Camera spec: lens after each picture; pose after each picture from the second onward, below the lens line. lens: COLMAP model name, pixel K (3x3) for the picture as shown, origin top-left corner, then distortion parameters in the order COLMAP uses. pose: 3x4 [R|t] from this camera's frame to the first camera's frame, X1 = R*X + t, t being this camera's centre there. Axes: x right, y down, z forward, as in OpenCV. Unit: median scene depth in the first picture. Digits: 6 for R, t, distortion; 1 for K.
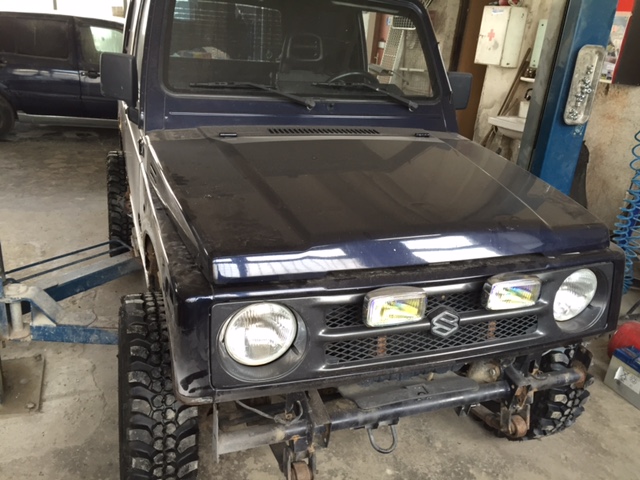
lens RADIAL K [[555.3, 0, 320.8], [0, 555.3, 237.6], [0, 0, 1]] dist [0.079801, -0.089399]
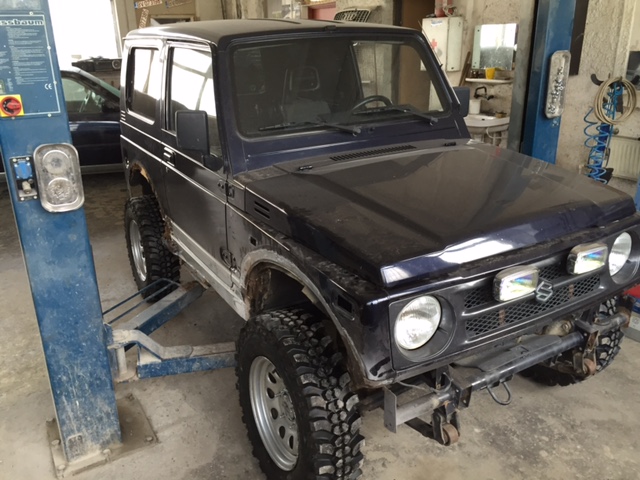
lens RADIAL K [[555.3, 0, 320.2], [0, 555.3, 237.4], [0, 0, 1]] dist [0.079801, -0.089399]
pose [[0.979033, -0.156671, 0.130187, -0.294818], [0.159114, 0.987224, -0.008510, -0.025181], [-0.127190, 0.029047, 0.991453, -0.139376]]
